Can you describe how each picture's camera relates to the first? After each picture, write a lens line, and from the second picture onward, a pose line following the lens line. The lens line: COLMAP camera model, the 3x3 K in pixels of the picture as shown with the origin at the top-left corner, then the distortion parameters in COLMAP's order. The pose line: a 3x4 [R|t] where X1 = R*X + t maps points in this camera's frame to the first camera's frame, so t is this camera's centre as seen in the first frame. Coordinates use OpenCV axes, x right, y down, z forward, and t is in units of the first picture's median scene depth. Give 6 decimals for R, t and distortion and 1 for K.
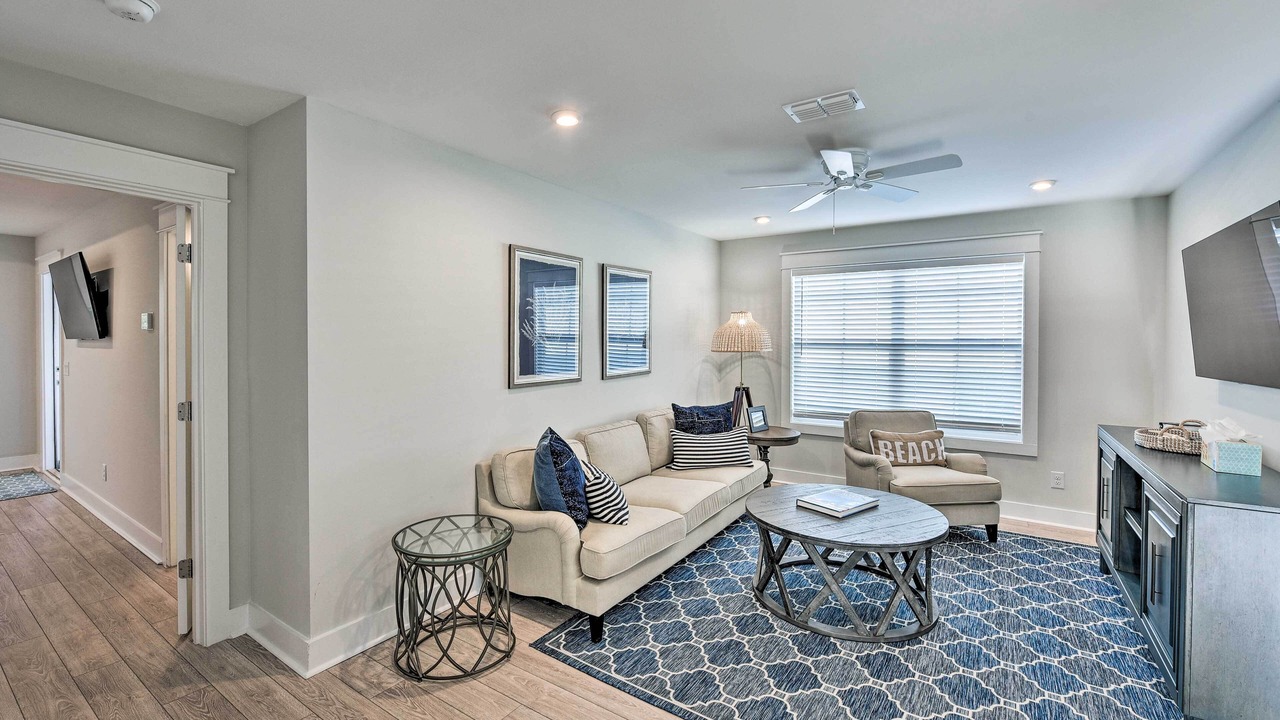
lens RADIAL K [[520.0, 0, 646.7], [0, 520.0, 350.4], [0, 0, 1]] dist [-0.023964, -0.000329]
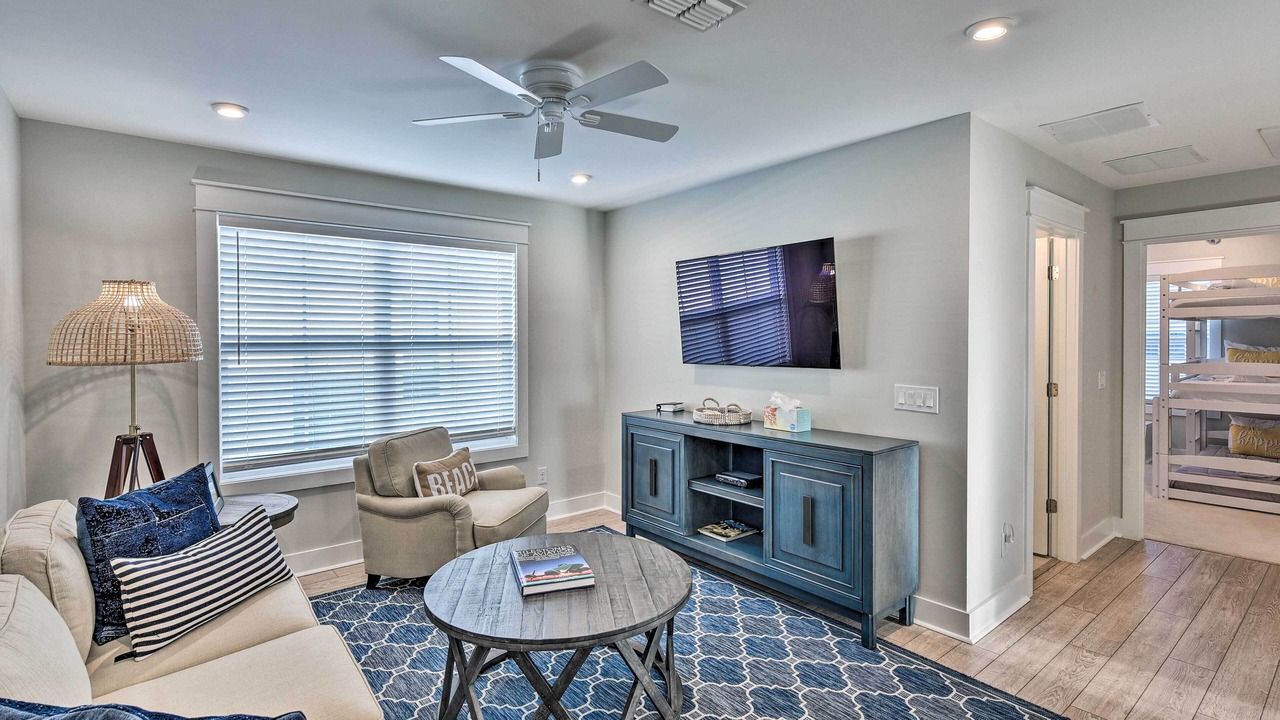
lens RADIAL K [[603.3, 0, 643.5], [0, 603.3, 350.2], [0, 0, 1]] dist [-0.003669, 0.000109]
pose [[0.303666, -0.025809, 0.952429, -0.246546], [0.026896, 0.999467, 0.018508, -0.008109], [-0.952399, 0.019996, 0.304199, 0.431919]]
